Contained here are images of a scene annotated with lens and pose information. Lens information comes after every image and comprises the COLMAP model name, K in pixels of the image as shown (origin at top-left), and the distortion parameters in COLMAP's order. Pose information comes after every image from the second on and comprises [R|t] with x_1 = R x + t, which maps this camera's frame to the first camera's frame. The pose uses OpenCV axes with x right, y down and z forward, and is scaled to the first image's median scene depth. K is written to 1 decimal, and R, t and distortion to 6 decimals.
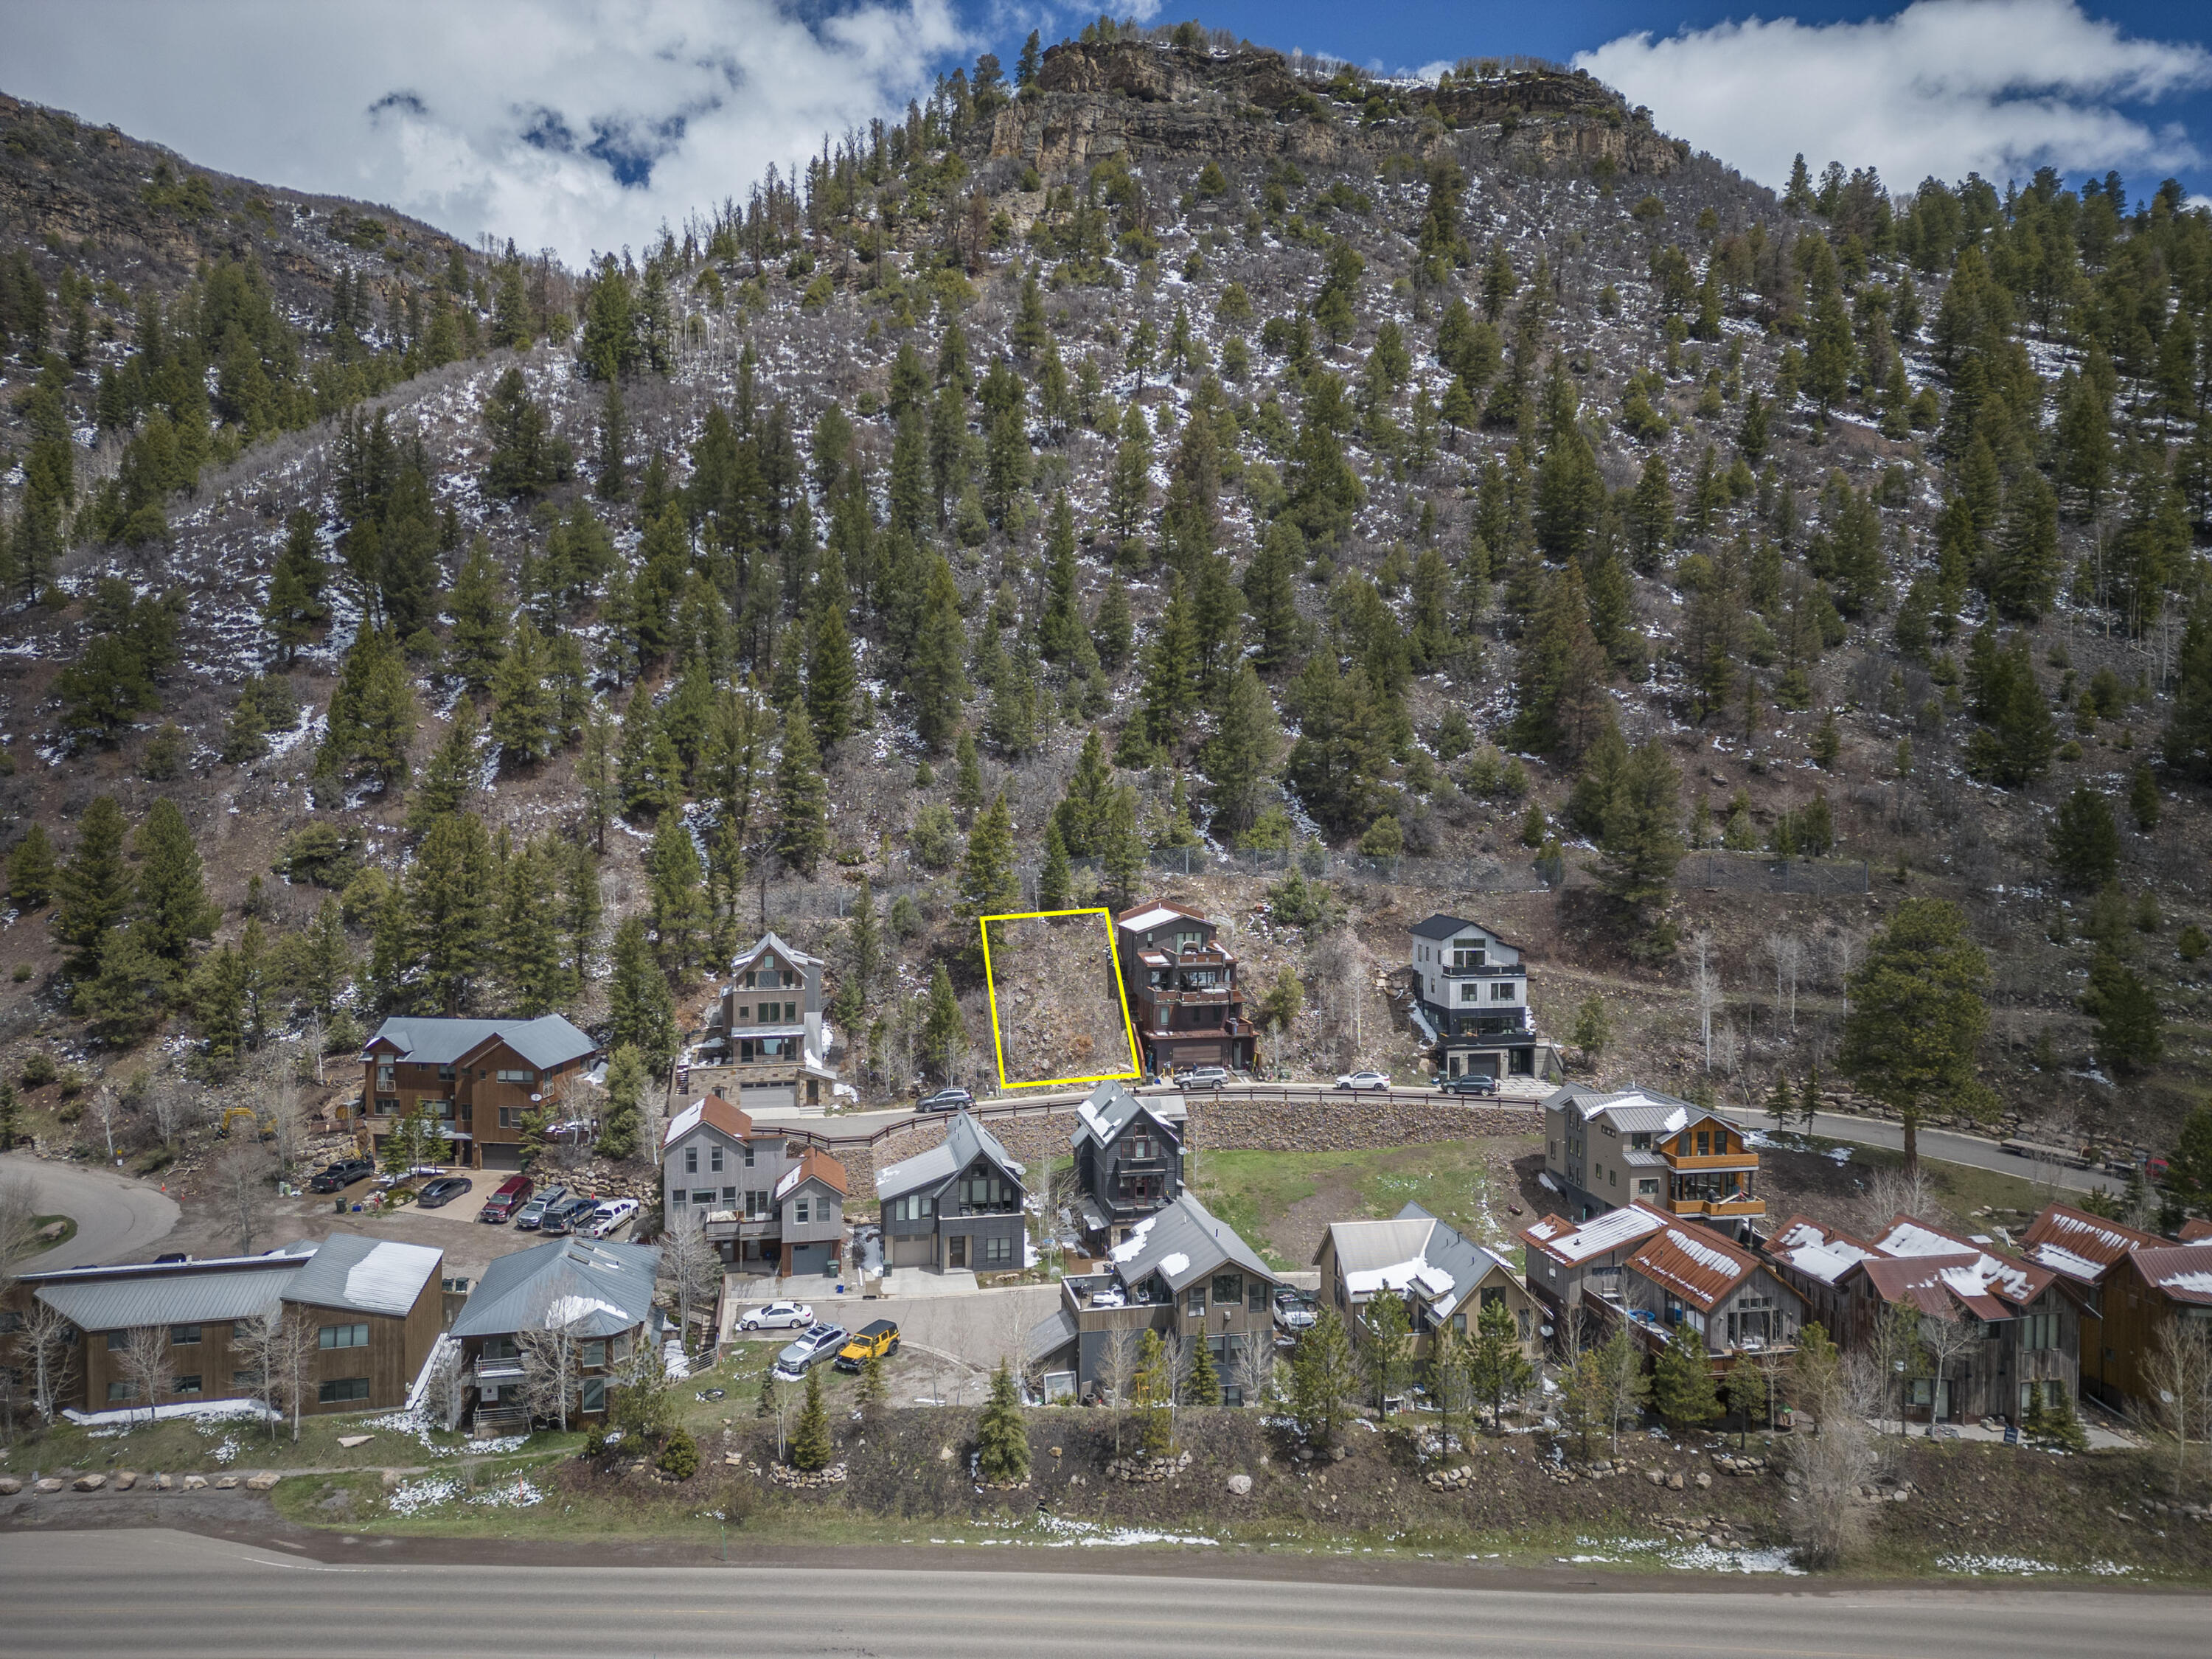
lens RADIAL K [[1533.1, 0, 1103.8], [0, 1533.1, 821.7], [0, 0, 1]] dist [0.094862, -0.094394]
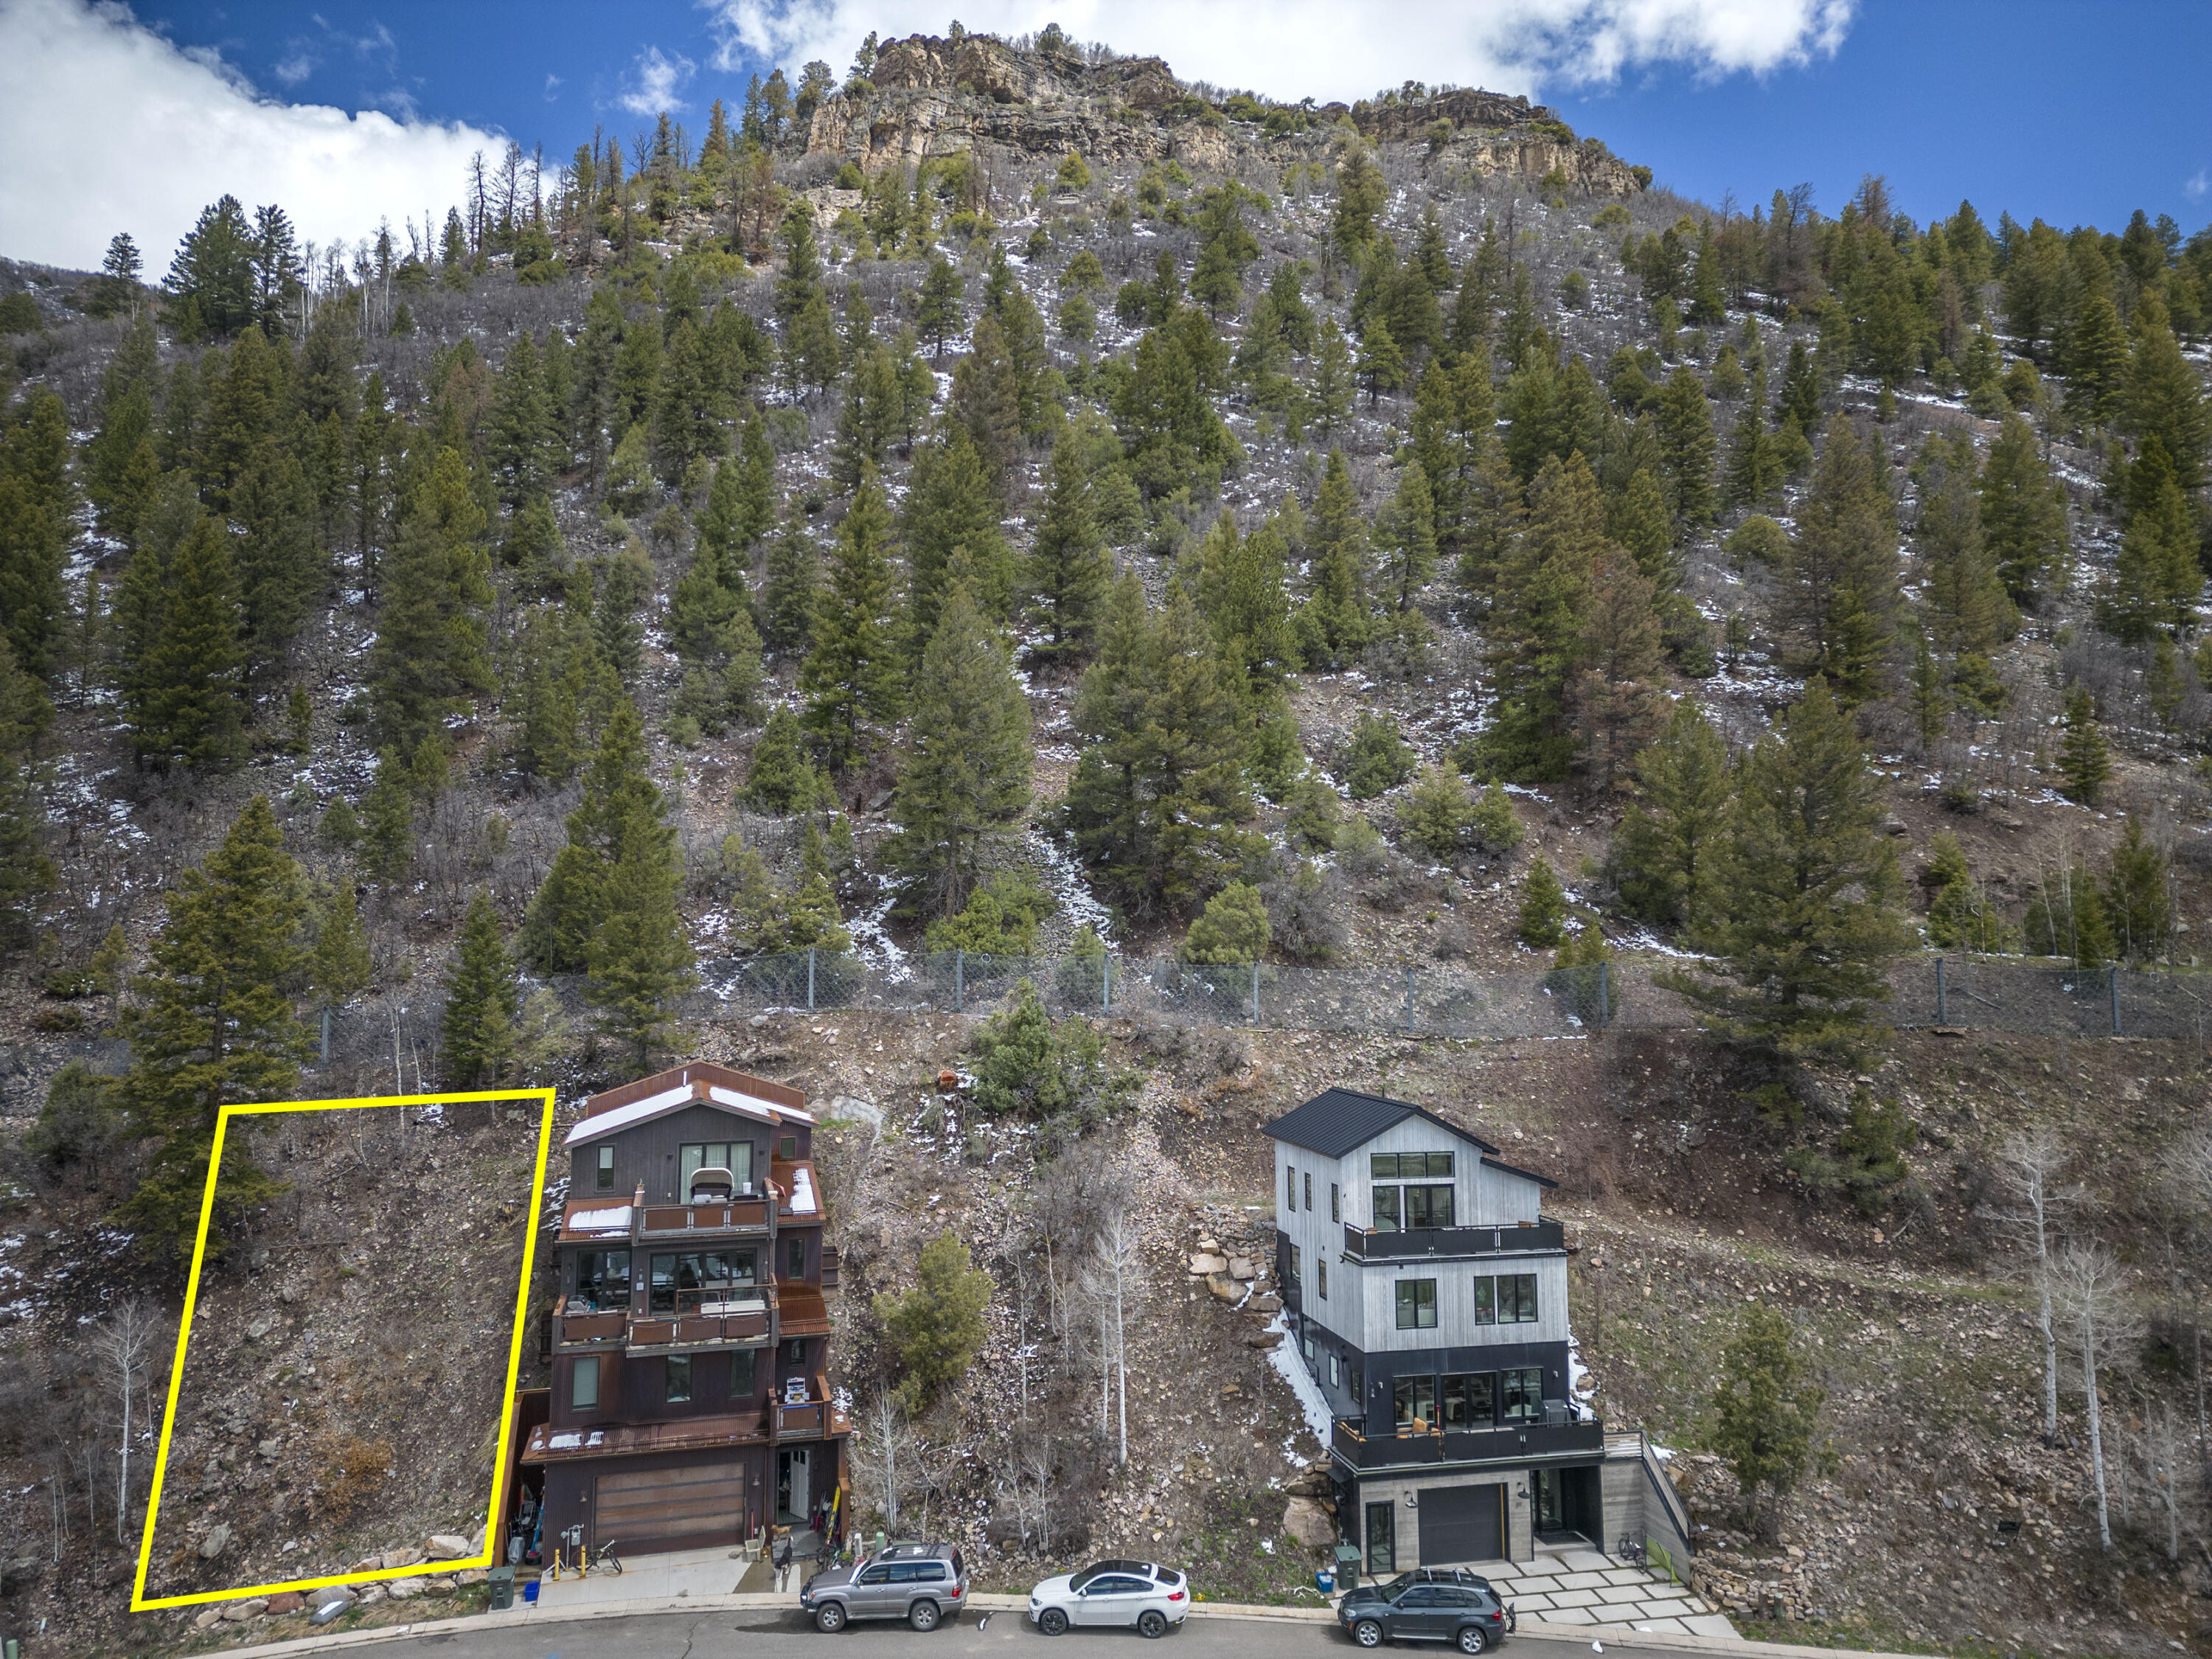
lens RADIAL K [[1533.1, 0, 1103.8], [0, 1533.1, 821.7], [0, 0, 1]] dist [0.094862, -0.094394]
pose [[0.999528, -0.003629, 0.030514, 0.129707], [0.007288, 0.992665, -0.120677, 0.034875], [-0.029852, 0.120842, 0.992223, 0.531915]]
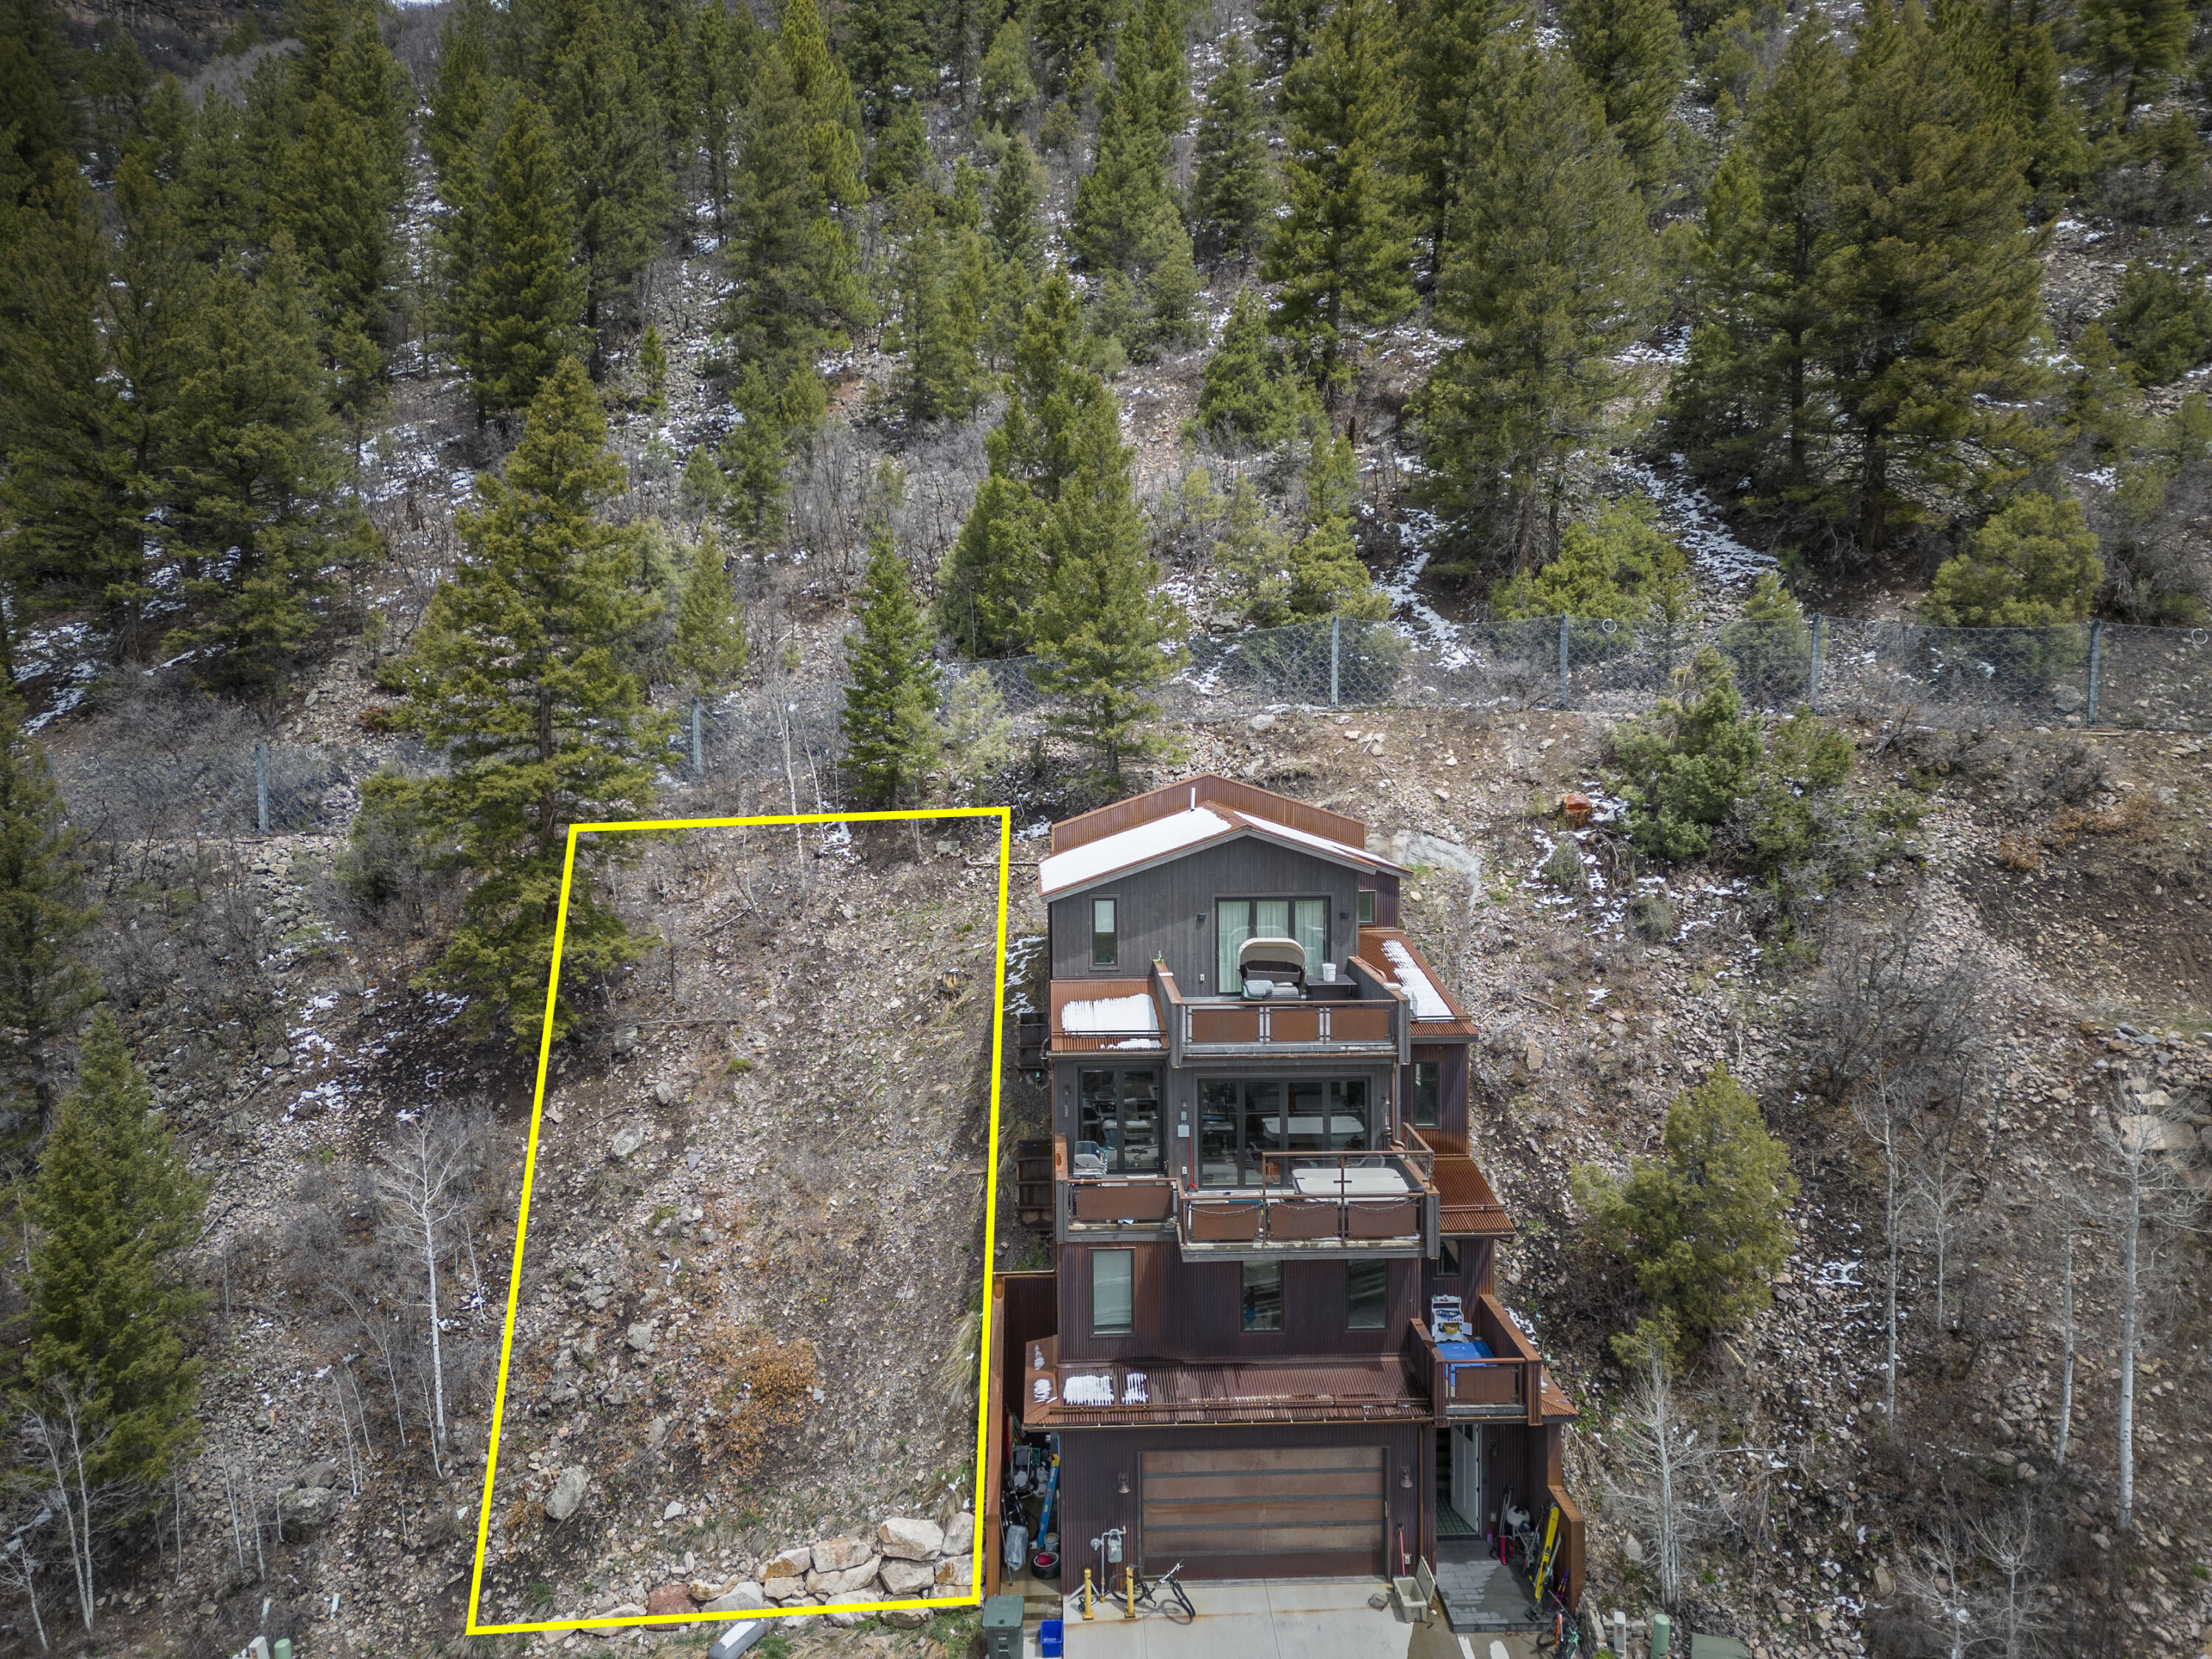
lens RADIAL K [[1533.1, 0, 1103.8], [0, 1533.1, 821.7], [0, 0, 1]] dist [0.094862, -0.094394]
pose [[0.981789, 0.002677, -0.189954, 0.068122], [0.005462, 0.999089, 0.042314, 0.044608], [0.189894, -0.042581, 0.980881, 0.682197]]
